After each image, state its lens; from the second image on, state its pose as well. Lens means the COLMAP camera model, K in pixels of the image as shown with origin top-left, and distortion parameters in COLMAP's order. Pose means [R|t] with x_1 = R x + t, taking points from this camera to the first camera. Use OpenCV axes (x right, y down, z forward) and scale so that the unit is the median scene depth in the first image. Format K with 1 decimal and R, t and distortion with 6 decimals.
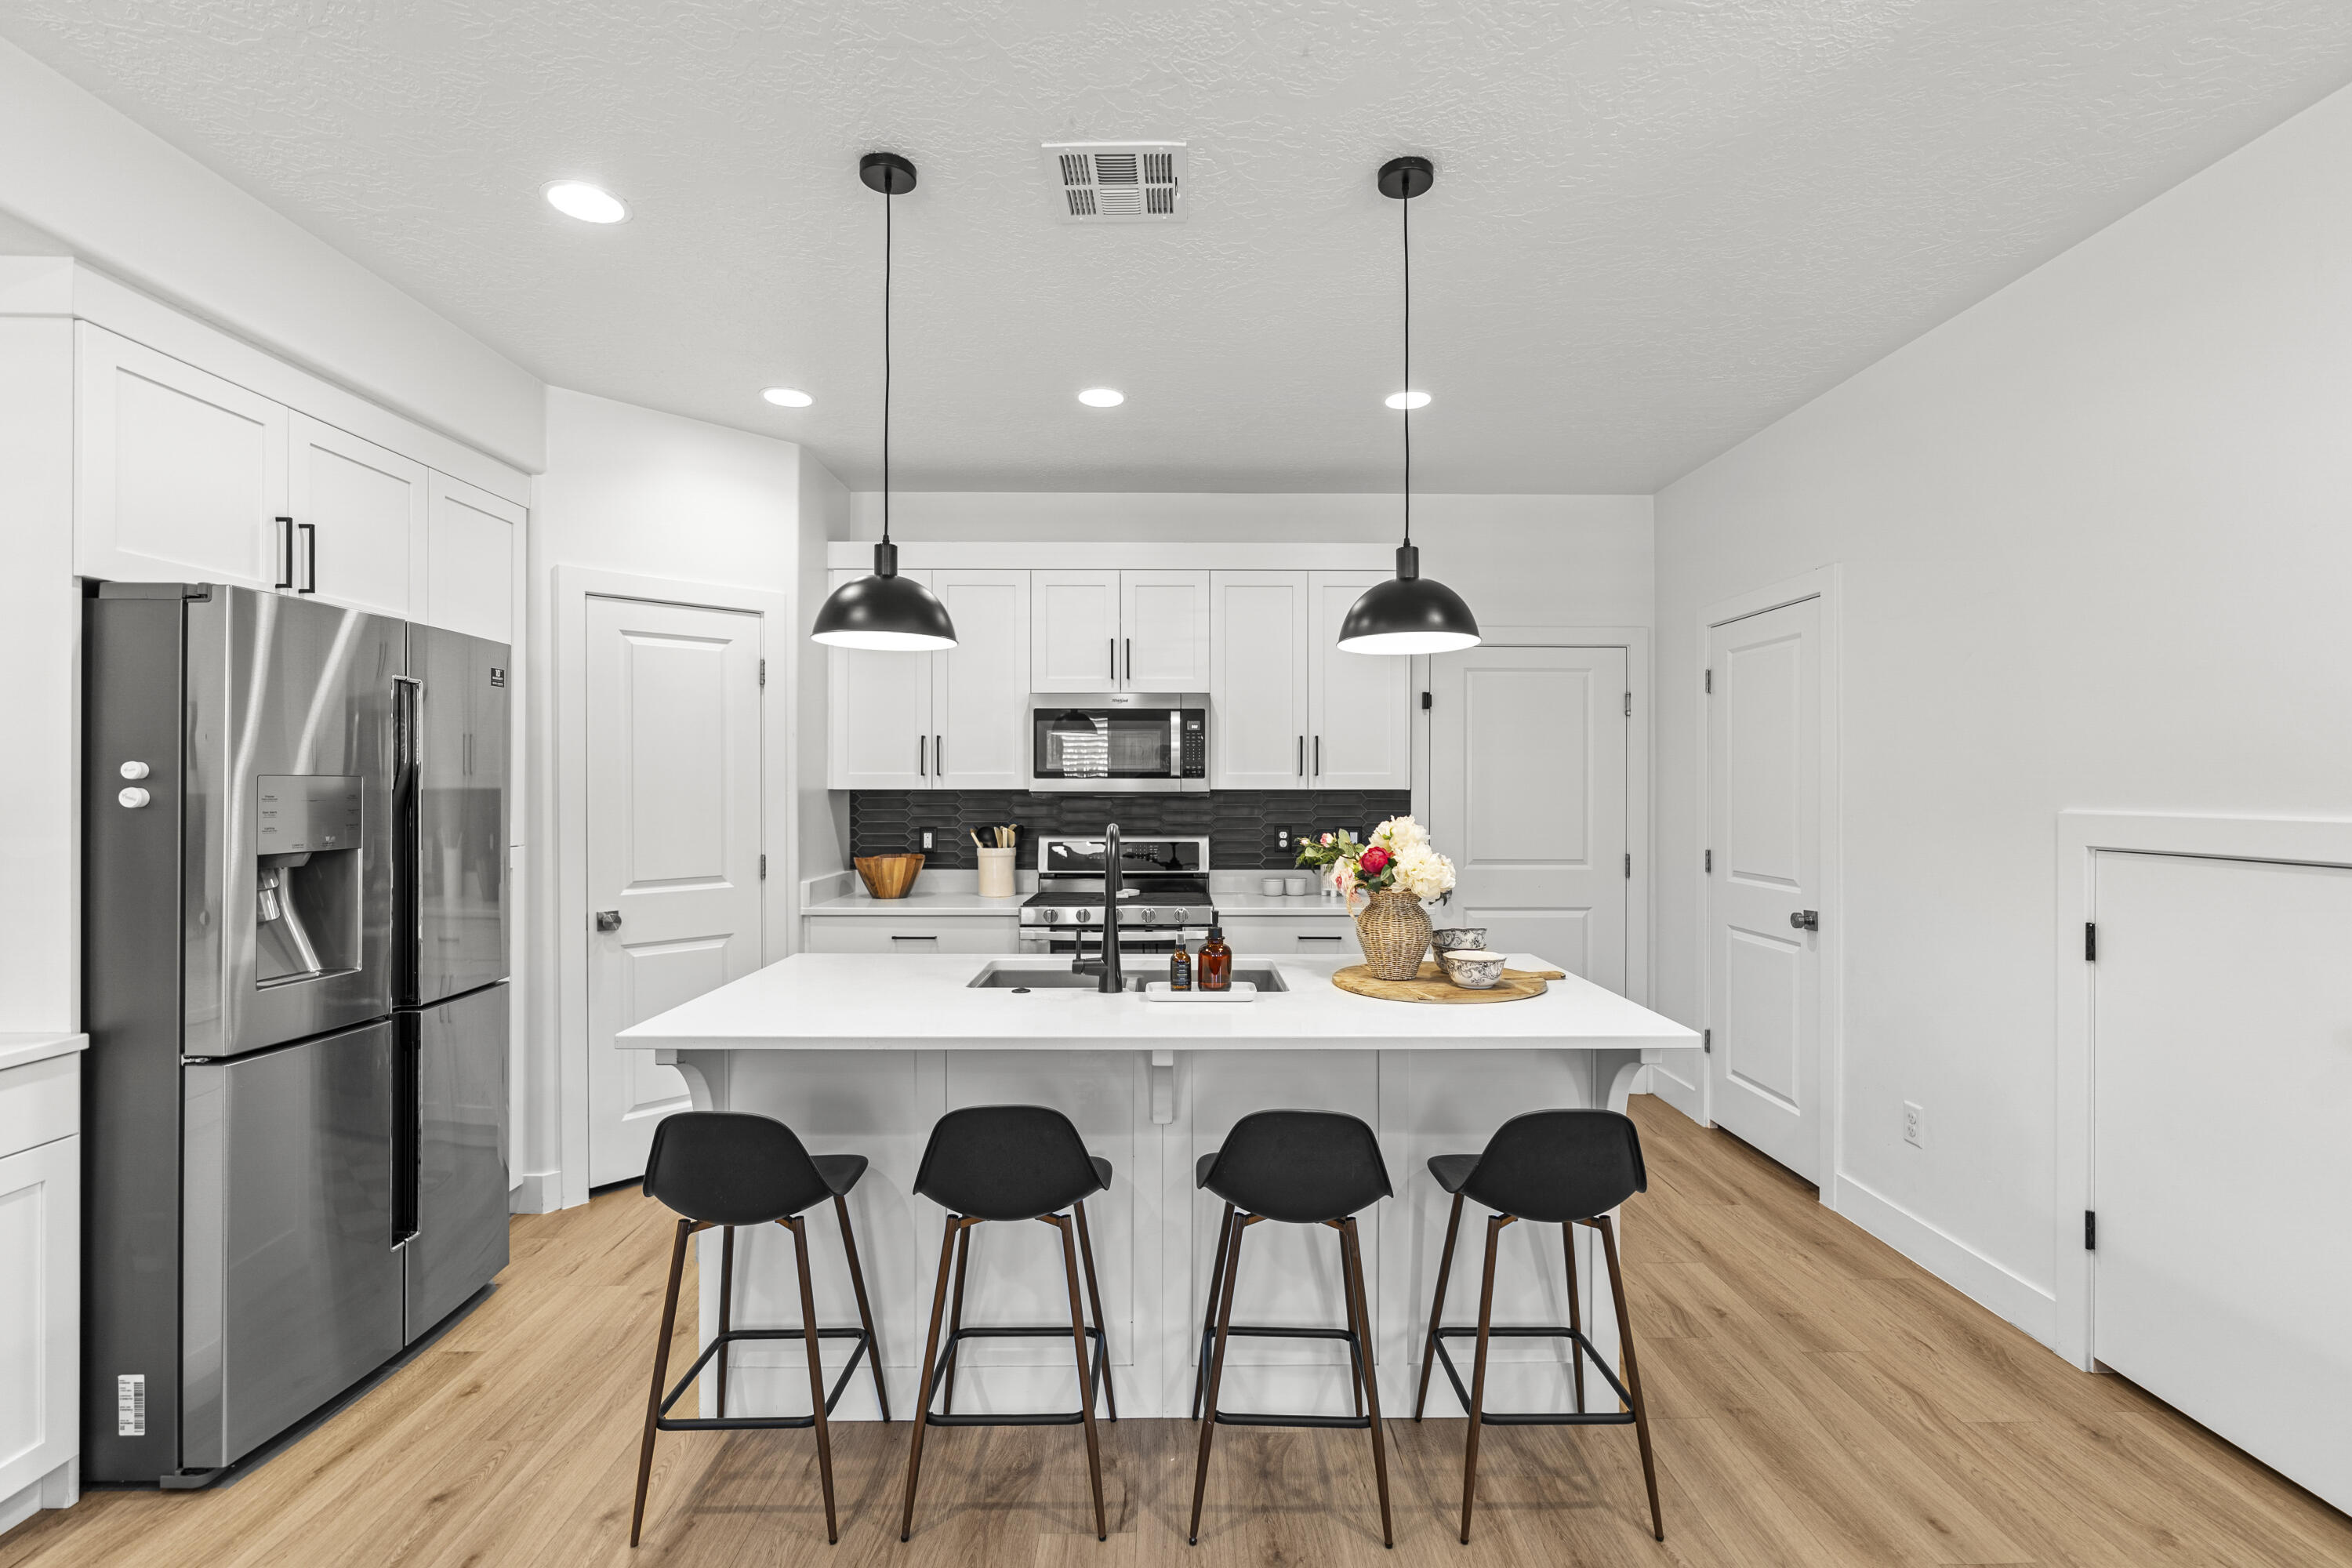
lens RADIAL K [[1065.2, 0, 1182.9], [0, 1065.2, 784.7], [0, 0, 1]] dist [-0.013367, 0.005148]
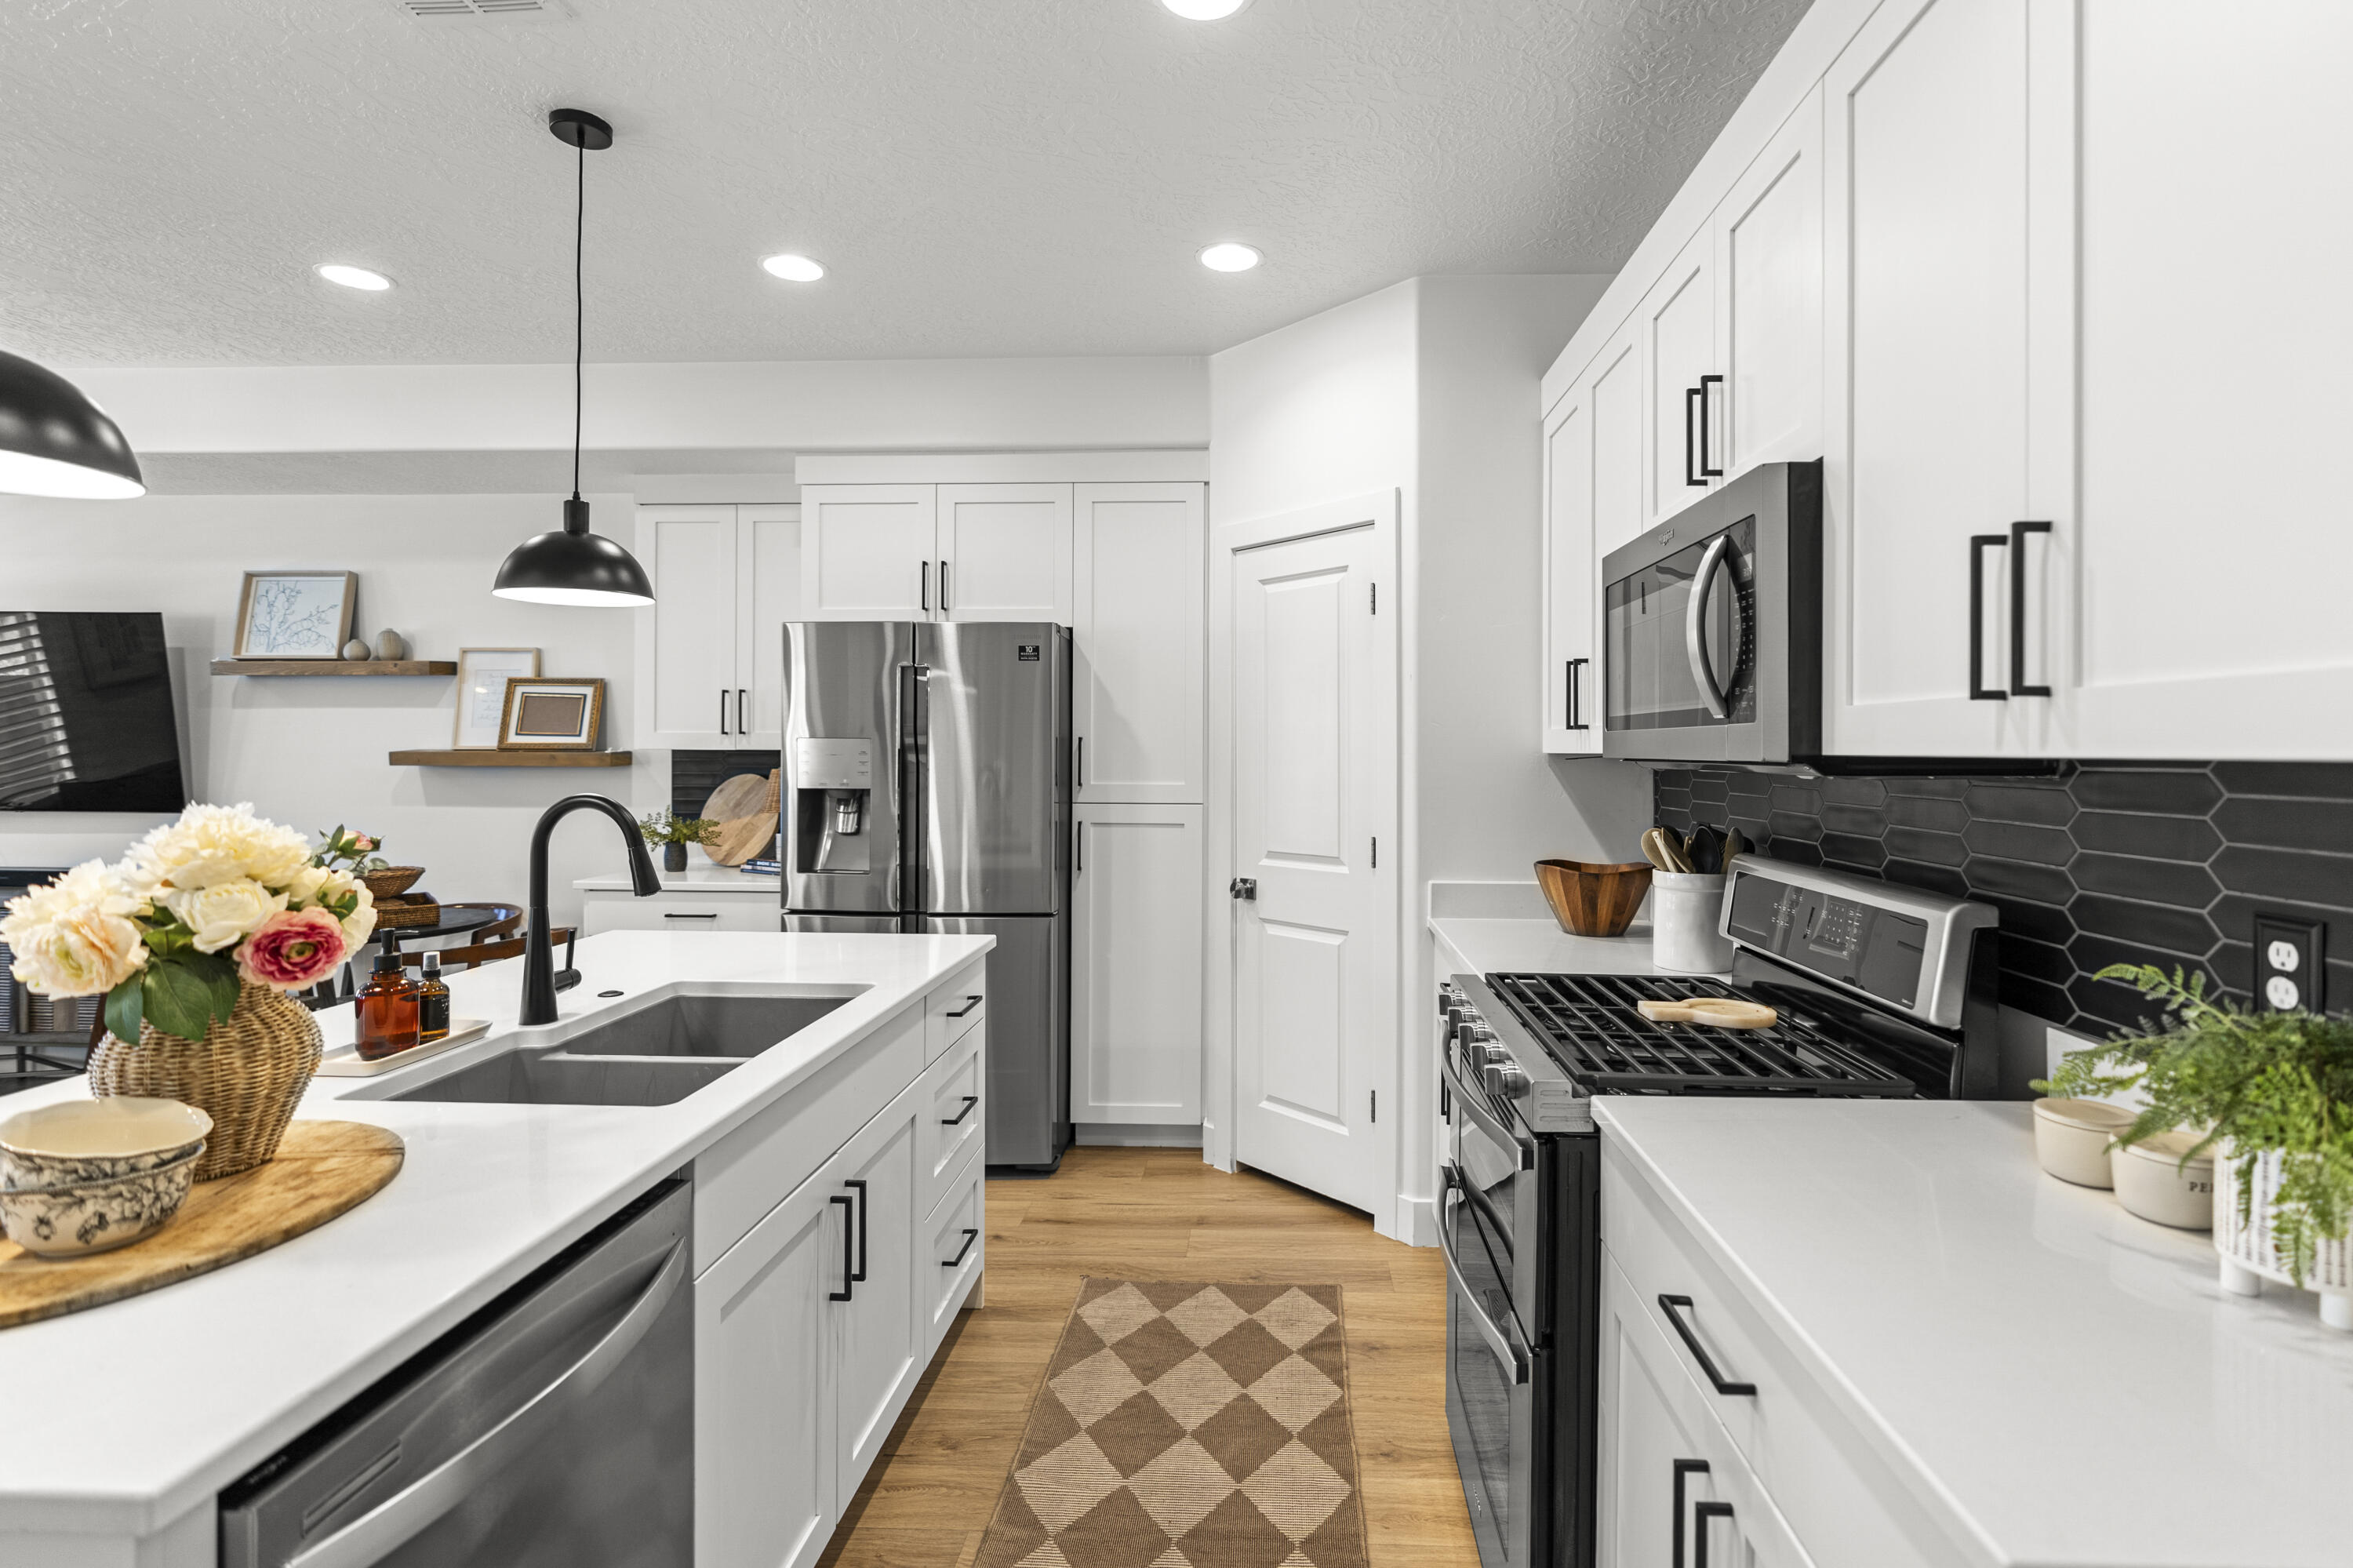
lens RADIAL K [[1112.4, 0, 1227.7], [0, 1112.4, 755.3], [0, 0, 1]] dist [-0.011948, 0.007299]
pose [[-0.049006, 0.002625, -0.998795, 0.499753], [-0.004384, 0.999986, 0.002843, 0.006064], [0.998789, 0.004518, -0.048994, 1.130183]]
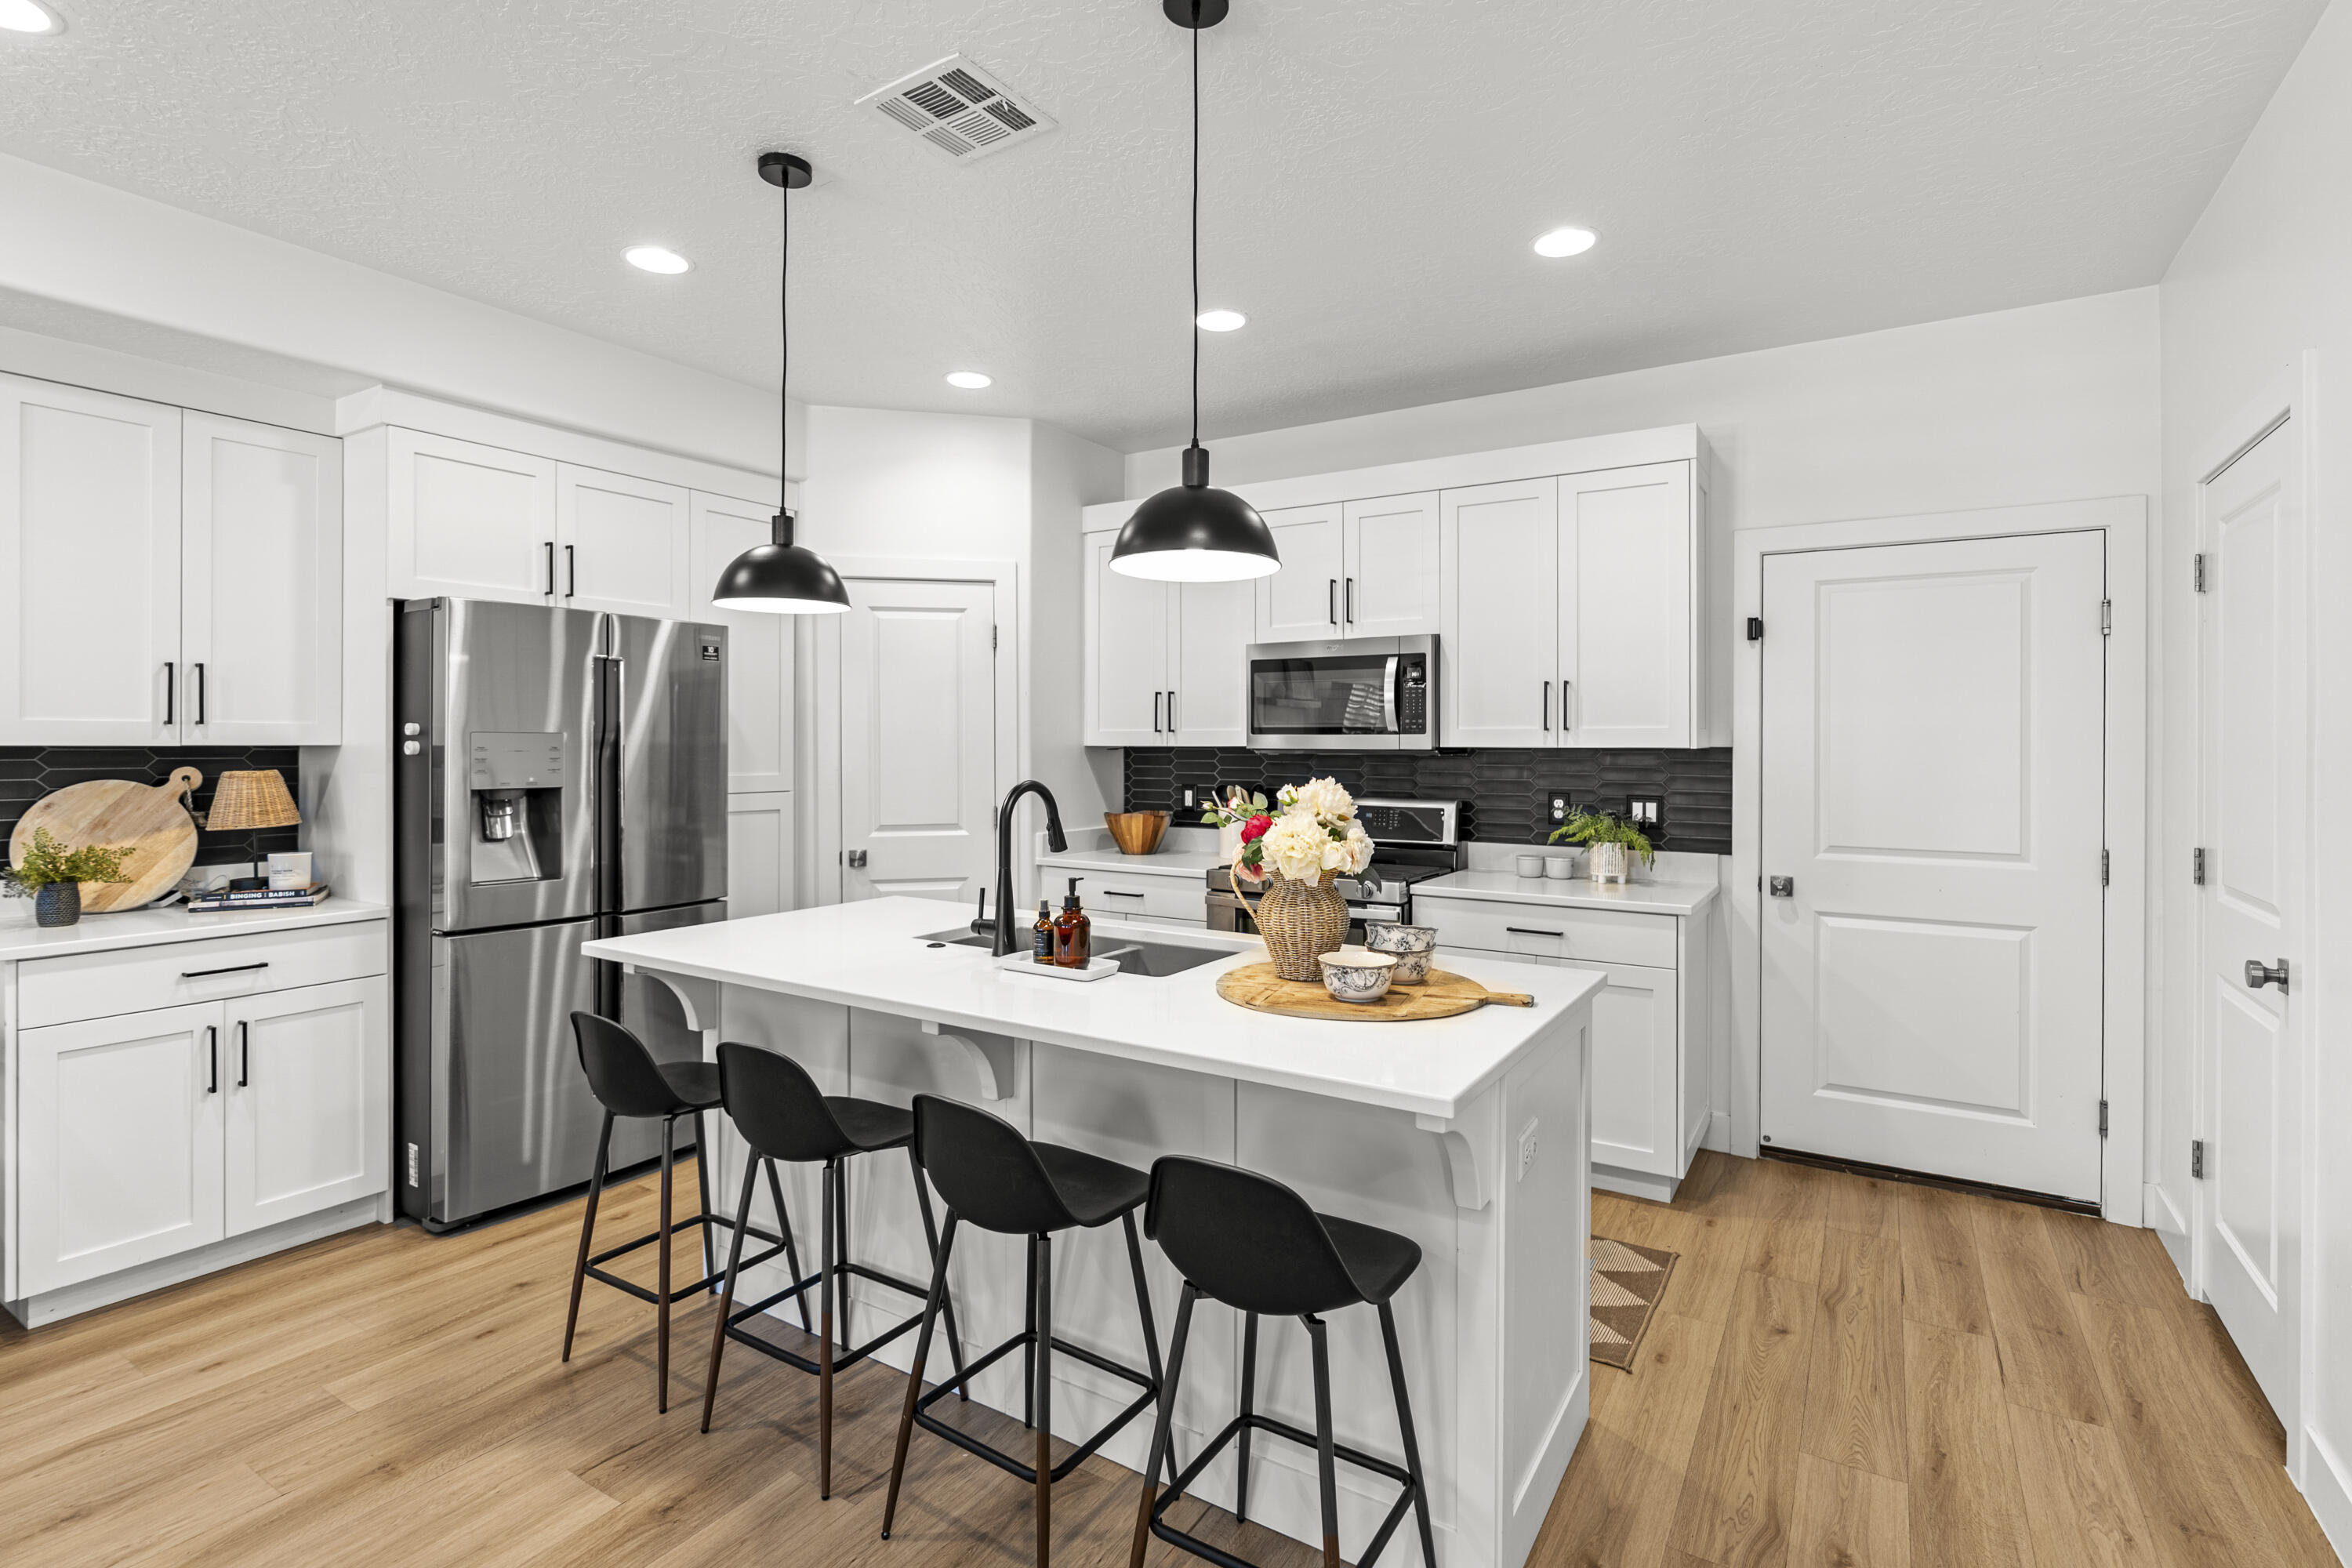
lens RADIAL K [[1119.2, 0, 1175.2], [0, 1119.2, 742.8], [0, 0, 1]] dist [-0.007207, 0.001070]
pose [[0.837547, 0.001214, -0.546364, 0.458701], [-0.001876, 0.999998, -0.000654, 0.002824], [0.546362, 0.001573, 0.837548, 0.181009]]
